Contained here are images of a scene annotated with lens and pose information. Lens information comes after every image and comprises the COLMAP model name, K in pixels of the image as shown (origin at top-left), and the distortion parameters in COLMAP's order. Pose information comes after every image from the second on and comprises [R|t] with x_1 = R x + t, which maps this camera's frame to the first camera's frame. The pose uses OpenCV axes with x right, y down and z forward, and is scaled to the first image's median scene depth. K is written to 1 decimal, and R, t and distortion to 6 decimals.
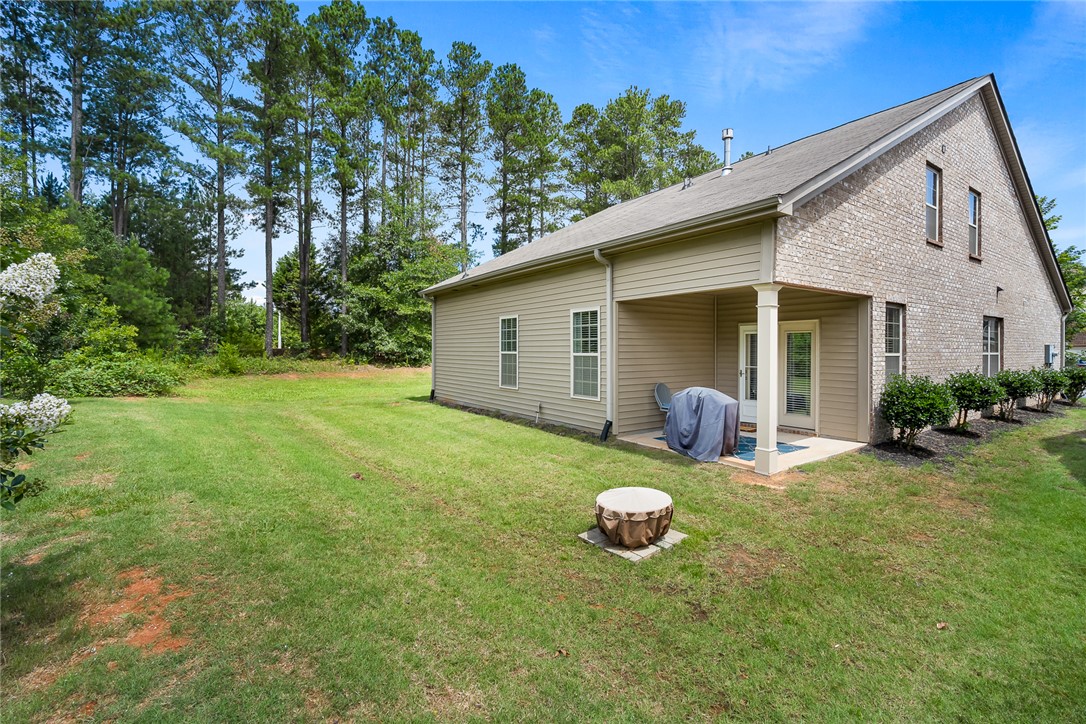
lens RADIAL K [[494.7, 0, 538.4], [0, 494.7, 362.0], [0, 0, 1]] dist [0.000438, 0.000337]
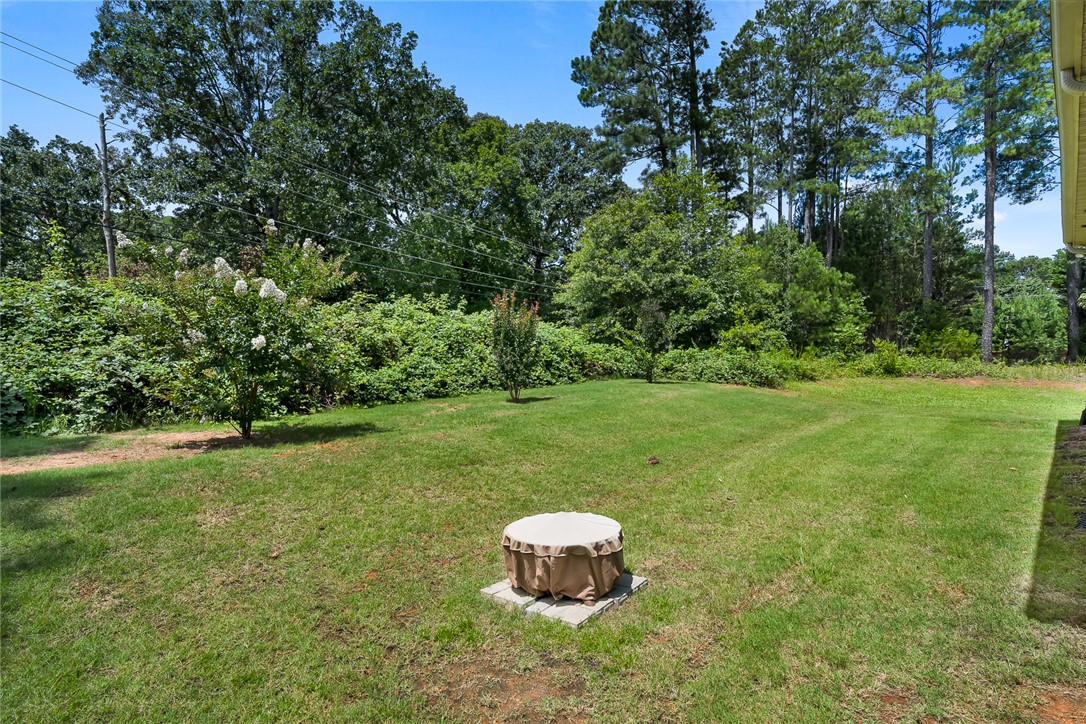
lens RADIAL K [[537.5, 0, 548.3], [0, 537.5, 366.4], [0, 0, 1]] dist [0.001808, 0.000009]
pose [[0.185278, 0.020095, -0.982481, 0.435862], [-0.032398, 0.999372, 0.014331, 0.030219], [0.982152, 0.029175, 0.185813, 0.426426]]
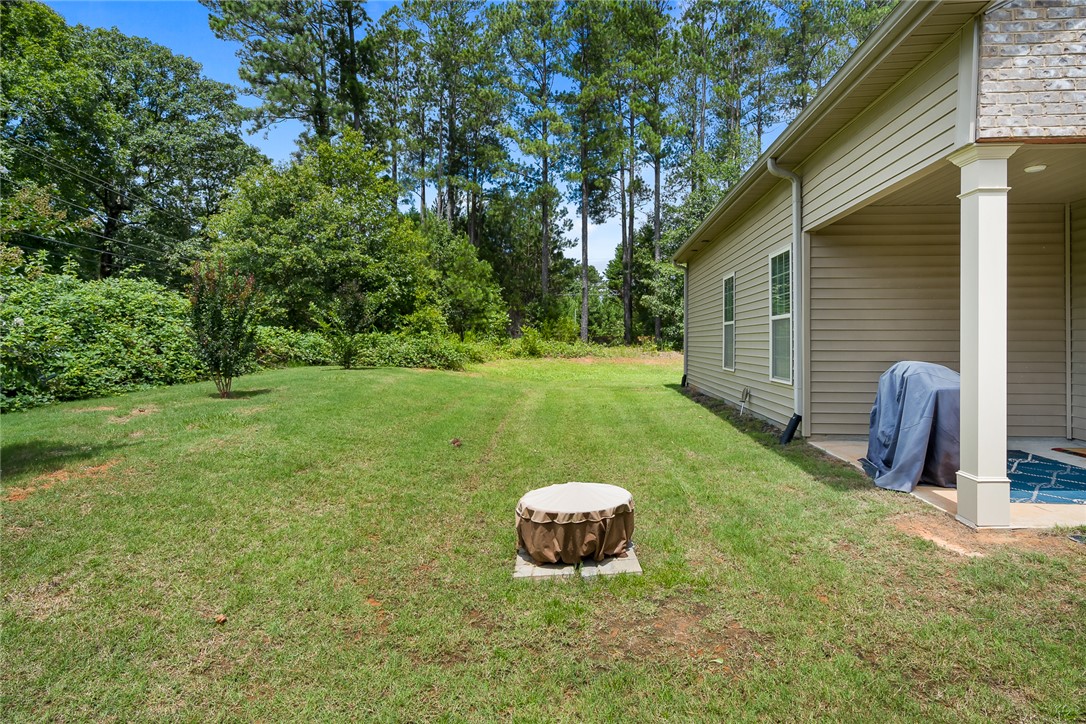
lens RADIAL K [[566.1, 0, 541.6], [0, 566.1, 344.9], [0, 0, 1]] dist [0.000452, 0.001614]
pose [[0.766094, 0.003824, -0.642717, 0.331400], [-0.019130, 0.999675, -0.016855, 0.041049], [0.642443, 0.025207, 0.765919, 0.185061]]
